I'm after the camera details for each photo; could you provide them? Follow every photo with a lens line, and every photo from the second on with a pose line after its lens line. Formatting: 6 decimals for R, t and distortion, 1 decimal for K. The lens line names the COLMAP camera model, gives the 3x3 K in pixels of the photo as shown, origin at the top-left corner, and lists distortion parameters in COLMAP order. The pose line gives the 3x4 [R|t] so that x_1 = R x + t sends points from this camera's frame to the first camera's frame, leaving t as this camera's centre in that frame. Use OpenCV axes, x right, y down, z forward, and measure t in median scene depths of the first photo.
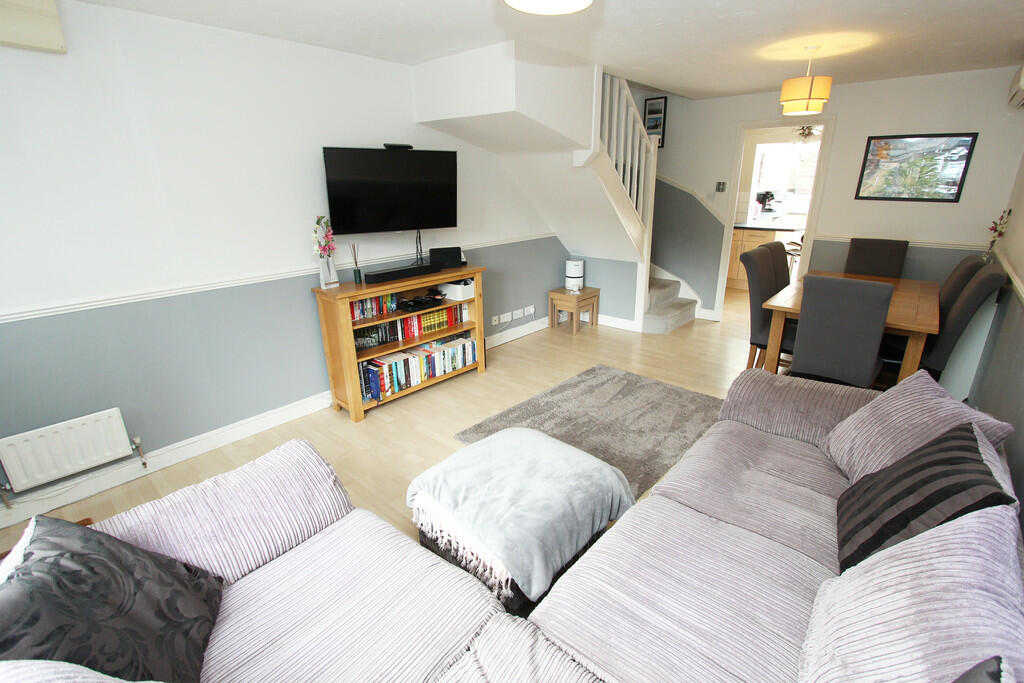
lens RADIAL K [[475.4, 0, 512.1], [0, 475.4, 344.0], [0, 0, 1]] dist [-0.015485, 0.001449]
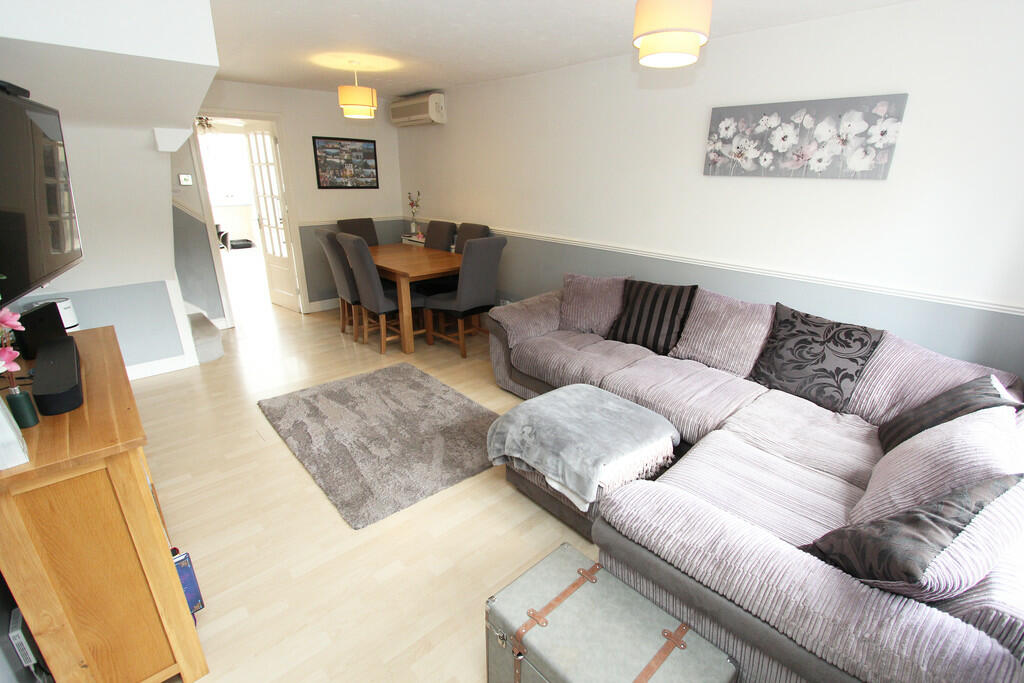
lens RADIAL K [[475.4, 0, 515.6], [0, 475.4, 345.1], [0, 0, 1]] dist [-0.015485, 0.001449]
pose [[0.100230, -0.330523, 0.938461, -0.579250], [0.313245, 0.905729, 0.285539, -0.160216], [-0.944368, 0.265349, 0.194316, 0.476634]]
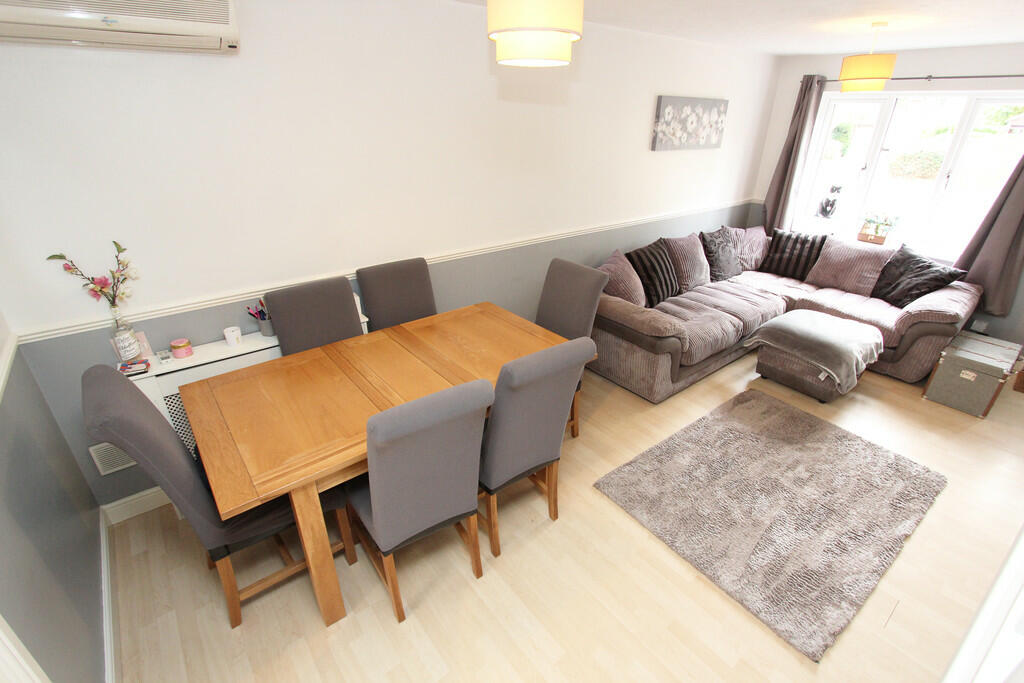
lens RADIAL K [[475.4, 0, 519.0], [0, 475.4, 343.6], [0, 0, 1]] dist [-0.015485, 0.001449]
pose [[-0.986692, -0.075501, 0.144006, 0.467902], [0.048706, 0.707746, 0.704786, -0.539781], [-0.155132, 0.702421, -0.694651, 1.315791]]
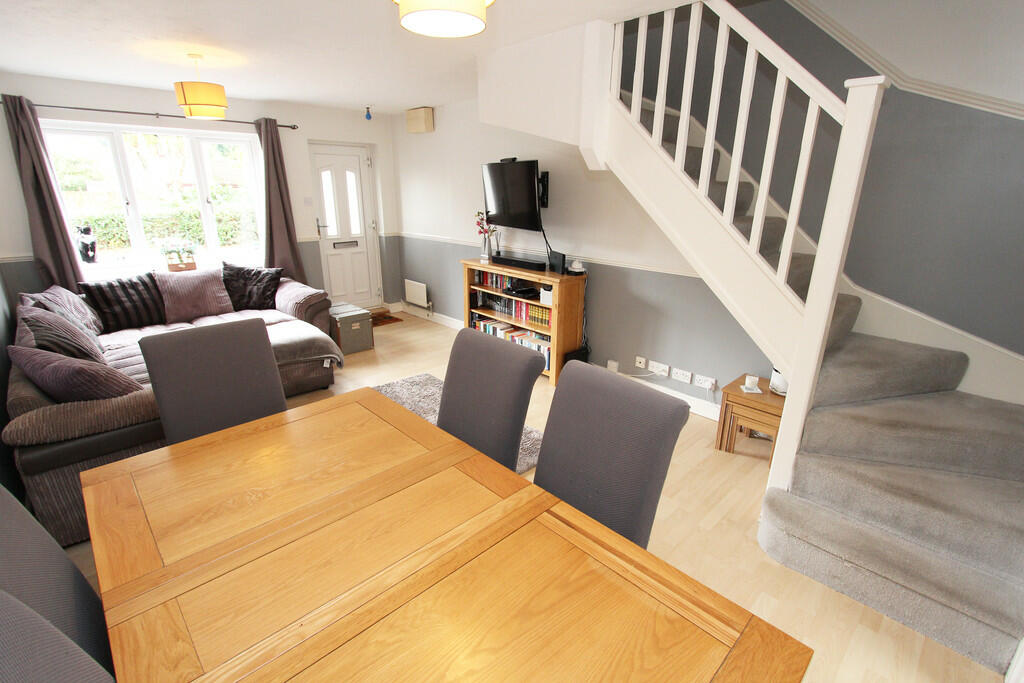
lens RADIAL K [[475.4, 0, 519.6], [0, 475.4, 341.9], [0, 0, 1]] dist [-0.015485, 0.001449]
pose [[-0.075560, 0.316593, -0.945547, 0.936550], [-0.334064, 0.885422, 0.323156, -0.349082], [0.939517, 0.340291, 0.038860, 0.984663]]
